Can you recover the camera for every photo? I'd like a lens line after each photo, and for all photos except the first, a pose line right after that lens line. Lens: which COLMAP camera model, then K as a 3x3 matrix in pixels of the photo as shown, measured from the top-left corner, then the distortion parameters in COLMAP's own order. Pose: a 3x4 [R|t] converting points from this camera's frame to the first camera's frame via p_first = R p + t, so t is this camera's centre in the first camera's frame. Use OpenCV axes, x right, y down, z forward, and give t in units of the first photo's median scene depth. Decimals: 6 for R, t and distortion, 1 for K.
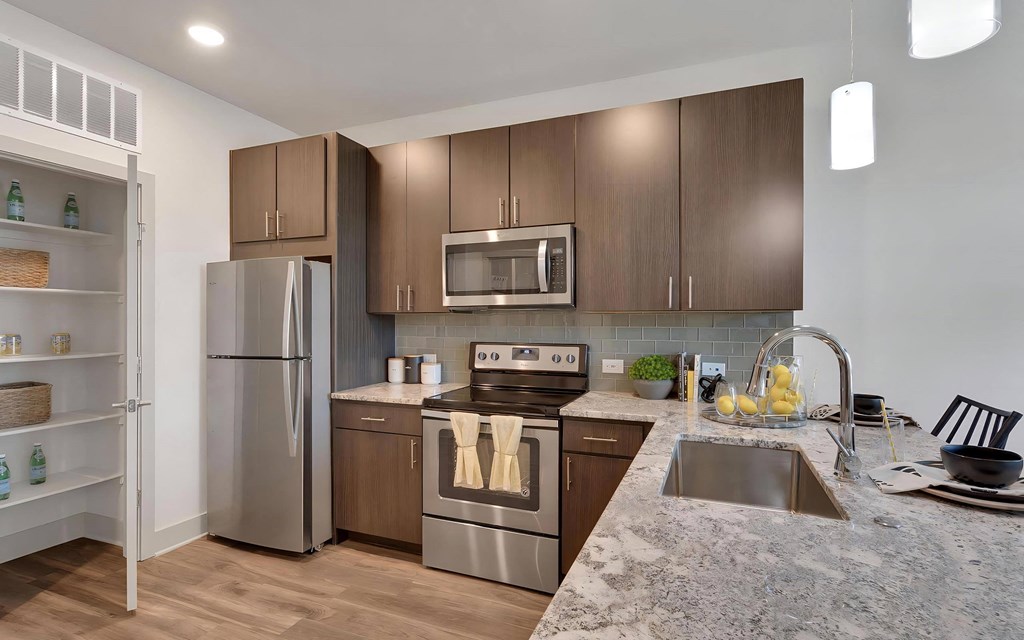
lens RADIAL K [[493.3, 0, 512.0], [0, 493.3, 320.0], [0, 0, 1]] dist [-0.001510, 0.000026]
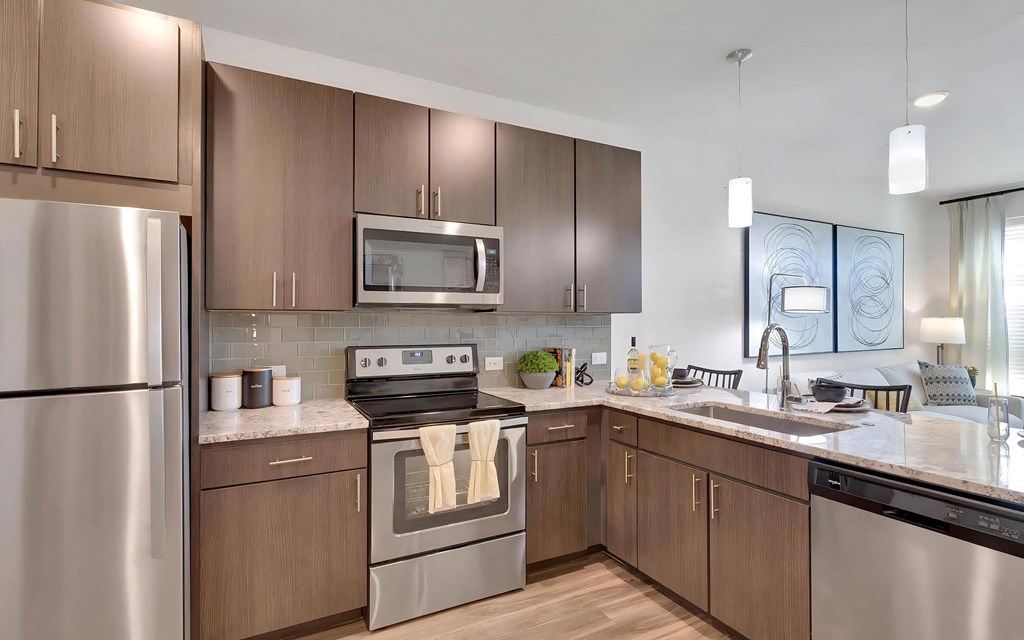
lens RADIAL K [[492.3, 0, 534.7], [0, 492.3, 313.1], [0, 0, 1]] dist [0.003427, 0.000757]
pose [[0.638155, 0.011688, 0.769819, -0.623784], [-0.001392, 0.999901, -0.014027, -0.000087], [-0.769907, 0.007879, 0.638108, 0.289238]]
